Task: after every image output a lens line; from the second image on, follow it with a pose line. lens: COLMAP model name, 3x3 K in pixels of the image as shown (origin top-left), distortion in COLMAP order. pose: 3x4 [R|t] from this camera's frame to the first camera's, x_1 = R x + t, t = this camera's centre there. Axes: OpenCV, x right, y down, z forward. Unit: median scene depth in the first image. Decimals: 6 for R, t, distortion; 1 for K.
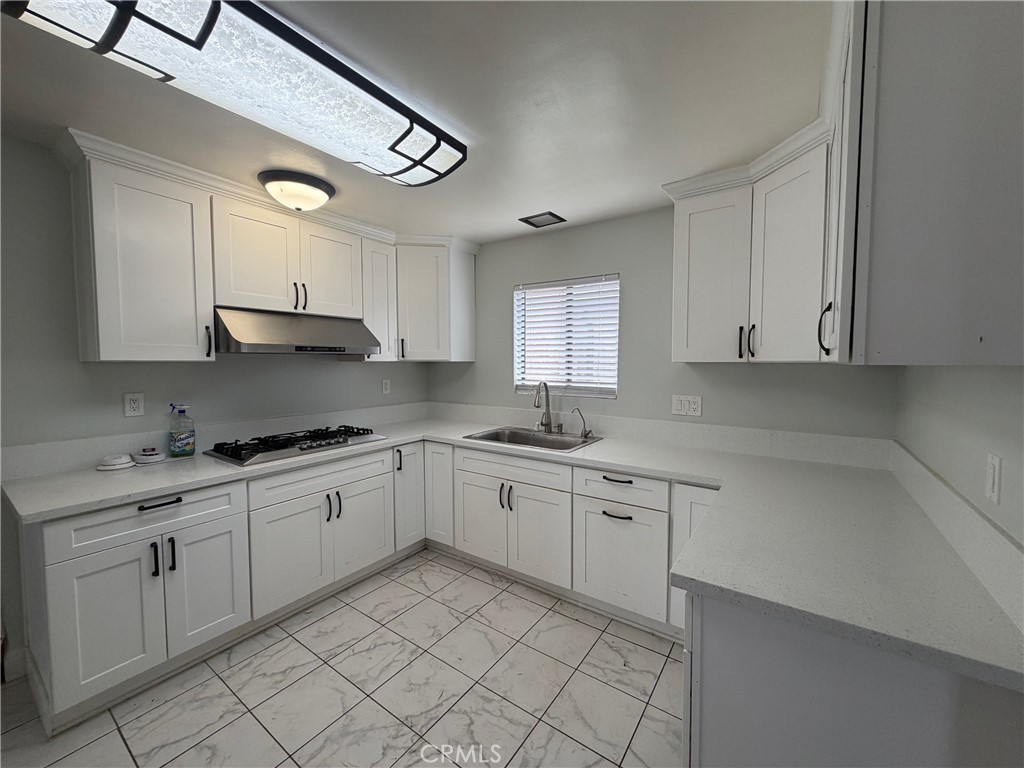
lens RADIAL K [[407.2, 0, 512.0], [0, 407.2, 384.0], [0, 0, 1]] dist [0.001297, -0.000114]
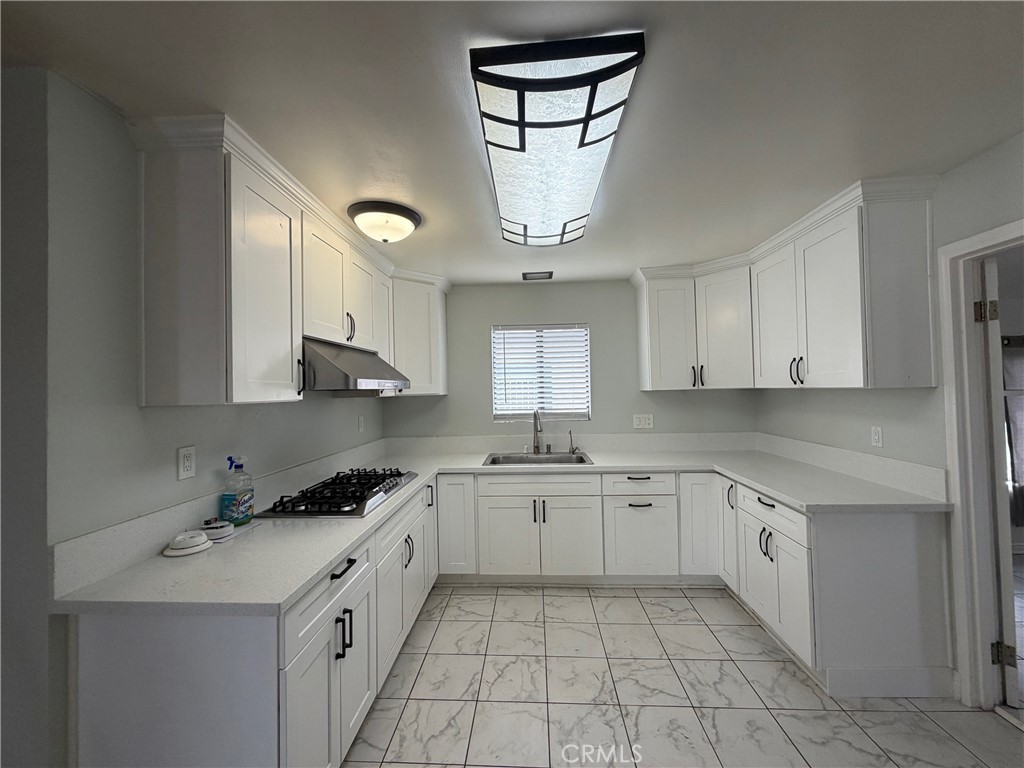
lens RADIAL K [[407.2, 0, 512.0], [0, 407.2, 384.0], [0, 0, 1]] dist [0.001297, -0.000114]
pose [[0.849447, -0.012327, 0.527529, -0.697188], [0.052793, 0.996696, -0.061719, -0.012667], [-0.525026, 0.080277, 0.847292, 0.044760]]
